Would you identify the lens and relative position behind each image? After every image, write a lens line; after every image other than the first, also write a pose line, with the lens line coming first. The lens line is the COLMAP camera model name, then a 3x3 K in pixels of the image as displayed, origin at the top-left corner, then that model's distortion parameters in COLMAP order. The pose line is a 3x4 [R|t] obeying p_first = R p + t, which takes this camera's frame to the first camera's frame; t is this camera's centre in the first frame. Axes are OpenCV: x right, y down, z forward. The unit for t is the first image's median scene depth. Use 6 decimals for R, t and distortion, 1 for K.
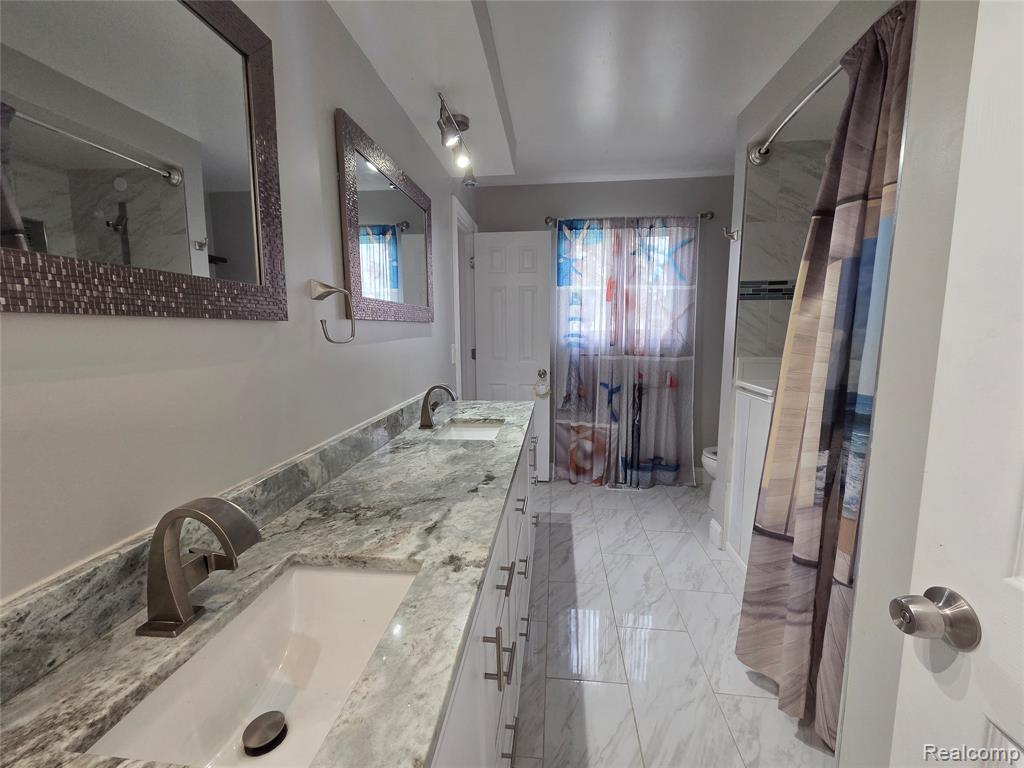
lens RADIAL K [[419.2, 0, 513.3], [0, 419.2, 380.0], [0, 0, 1]] dist [0.003699, -0.001098]
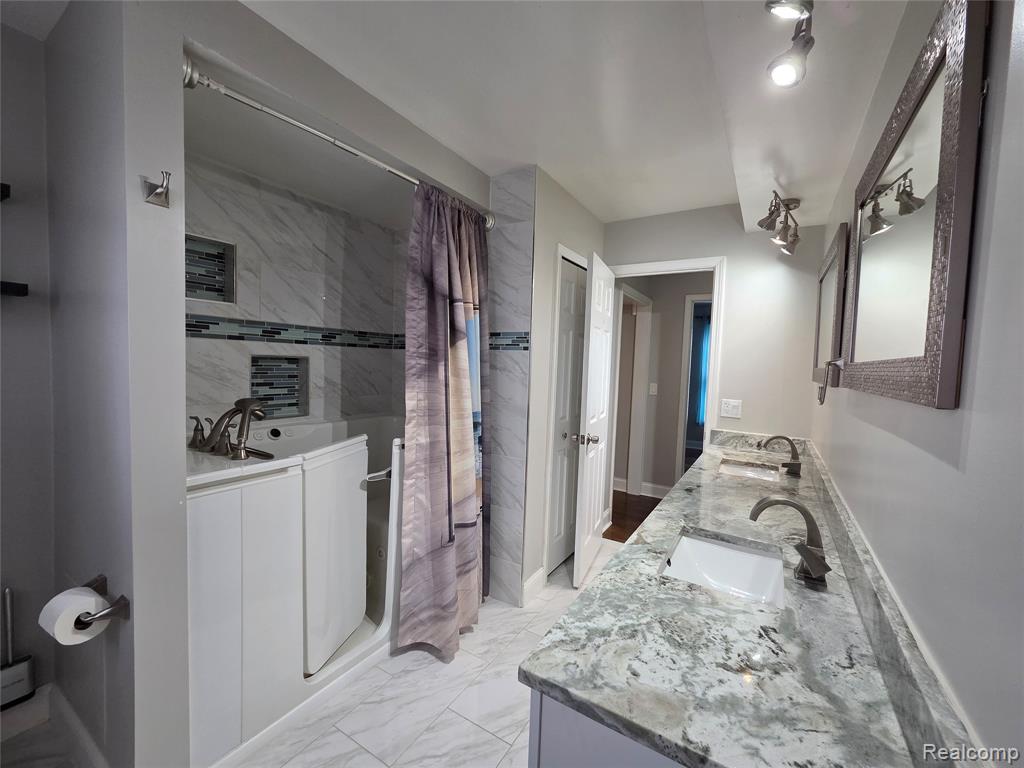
lens RADIAL K [[419.2, 0, 514.9], [0, 419.2, 382.6], [0, 0, 1]] dist [0.003699, -0.001098]
pose [[-0.904071, -0.055746, 0.423730, -0.097394], [0.021201, 0.984386, 0.174741, -0.352864], [-0.426855, 0.166962, -0.888773, 2.254358]]
